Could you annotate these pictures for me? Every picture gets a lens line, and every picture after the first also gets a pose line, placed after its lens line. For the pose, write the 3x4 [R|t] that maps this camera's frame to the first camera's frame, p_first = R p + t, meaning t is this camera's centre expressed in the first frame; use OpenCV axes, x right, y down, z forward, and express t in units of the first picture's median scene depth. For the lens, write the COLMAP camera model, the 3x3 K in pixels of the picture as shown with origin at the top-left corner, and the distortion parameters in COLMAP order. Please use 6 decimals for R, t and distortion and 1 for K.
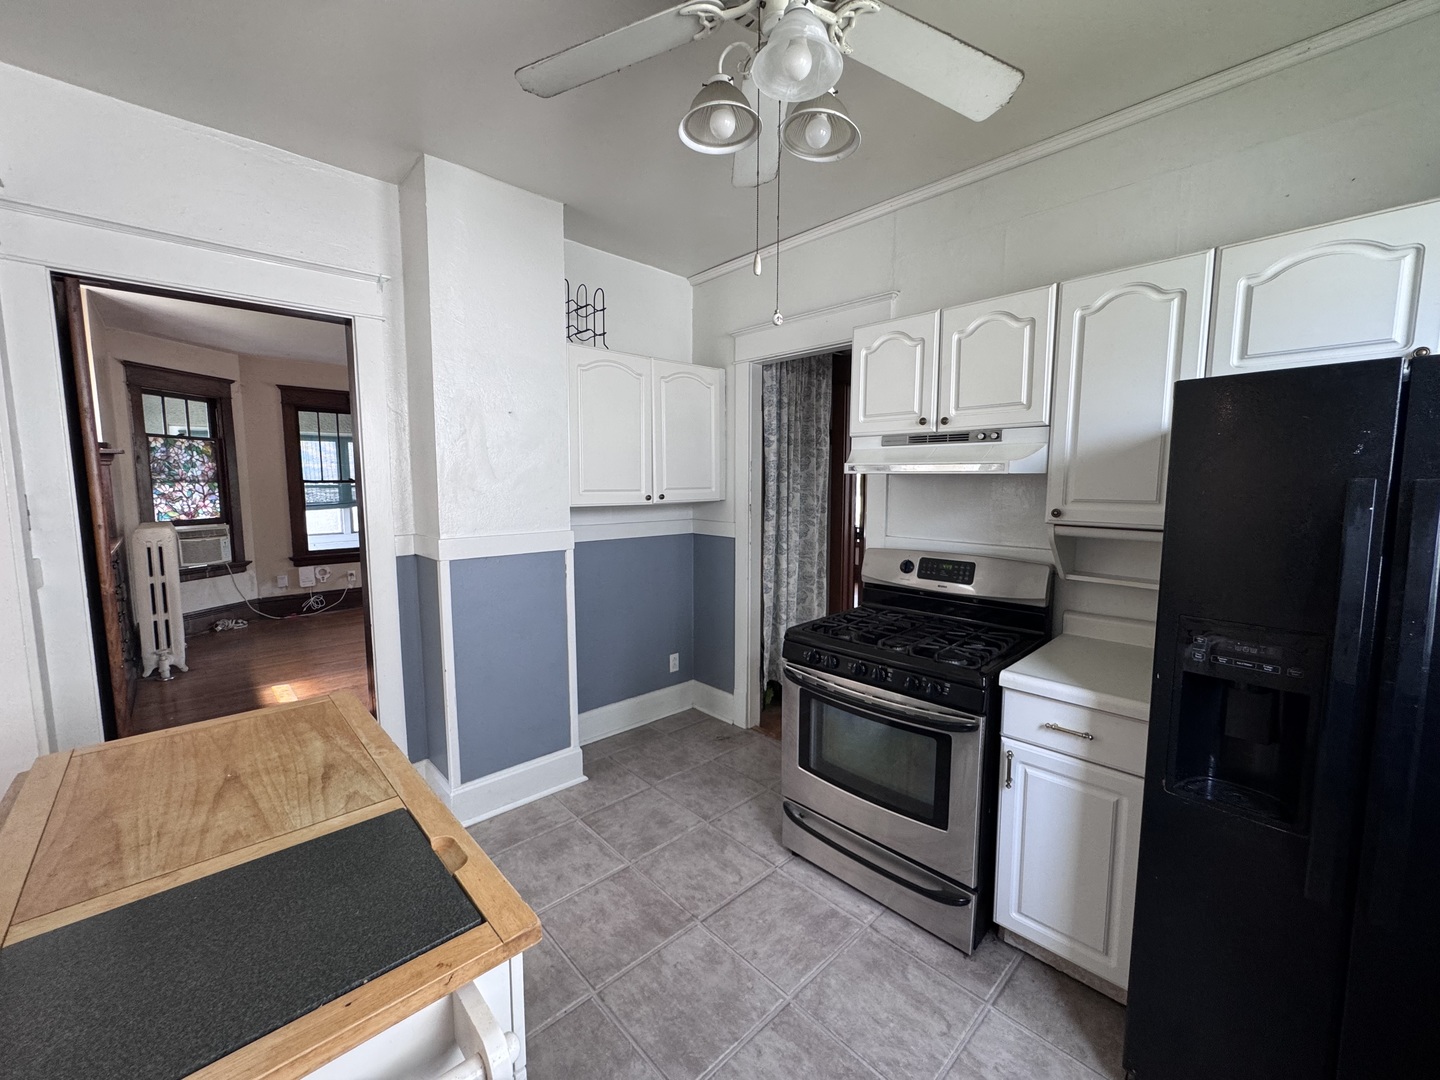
lens RADIAL K [[570.7, 0, 720.5], [0, 570.7, 537.8], [0, 0, 1]] dist [-0.002937, 0.000139]
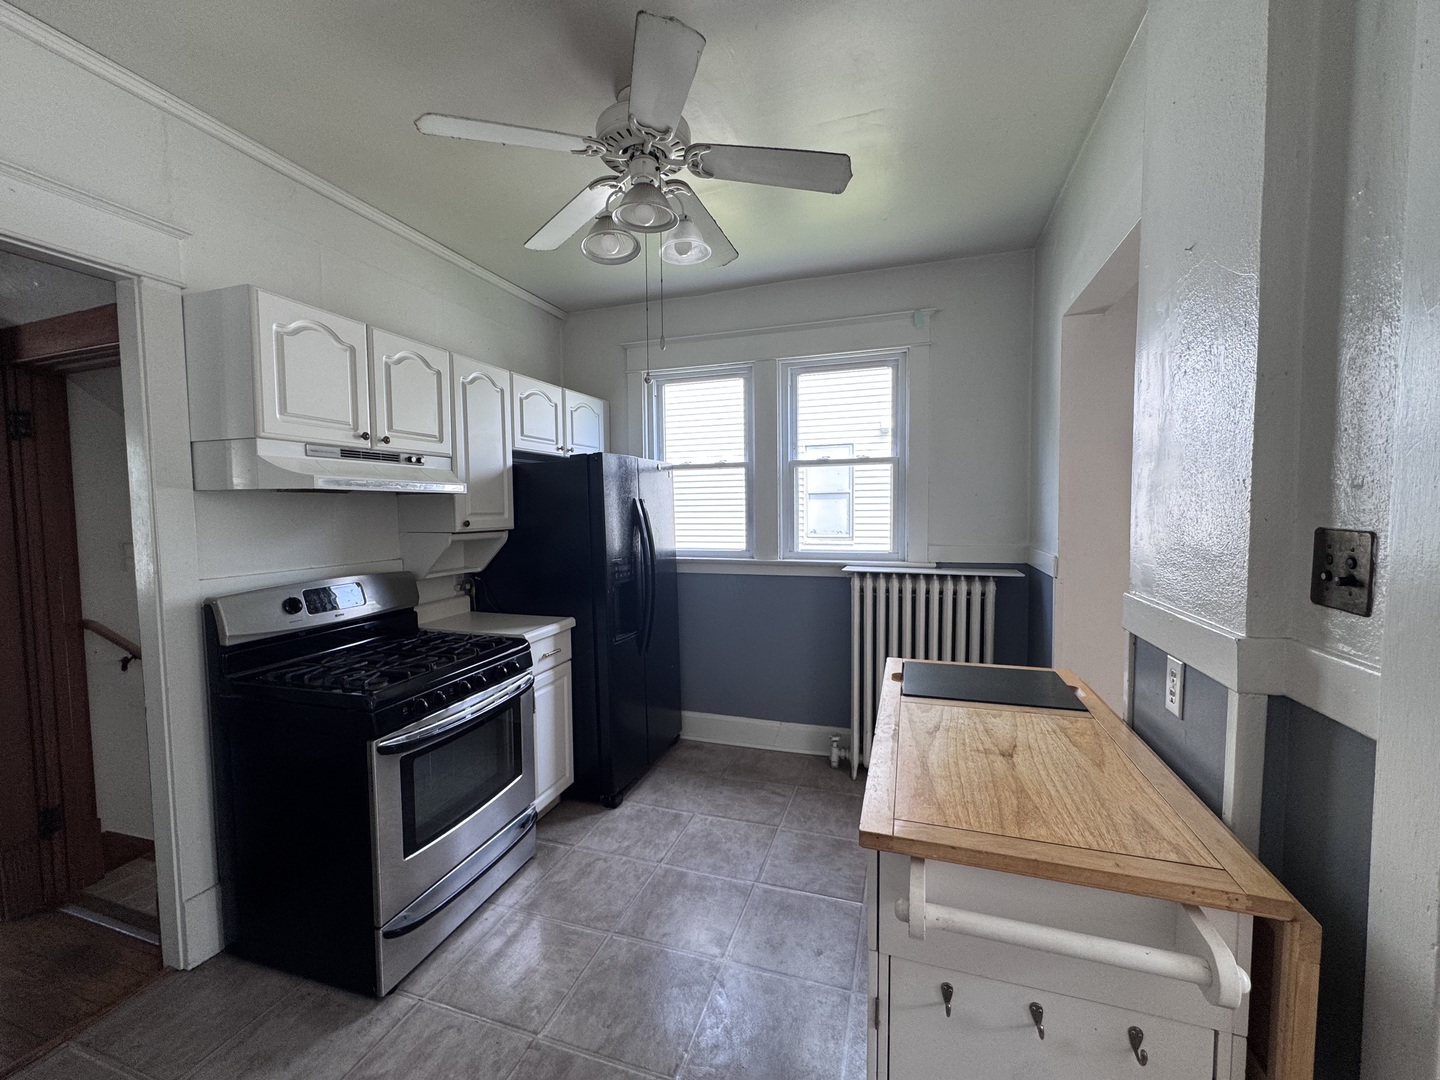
lens RADIAL K [[570.7, 0, 720.5], [0, 570.7, 538.9], [0, 0, 1]] dist [-0.002937, 0.000139]
pose [[-0.467020, -0.046745, 0.883010, -0.898408], [0.100177, 0.989376, 0.105359, -0.090888], [-0.878554, 0.137662, -0.457375, 1.116809]]
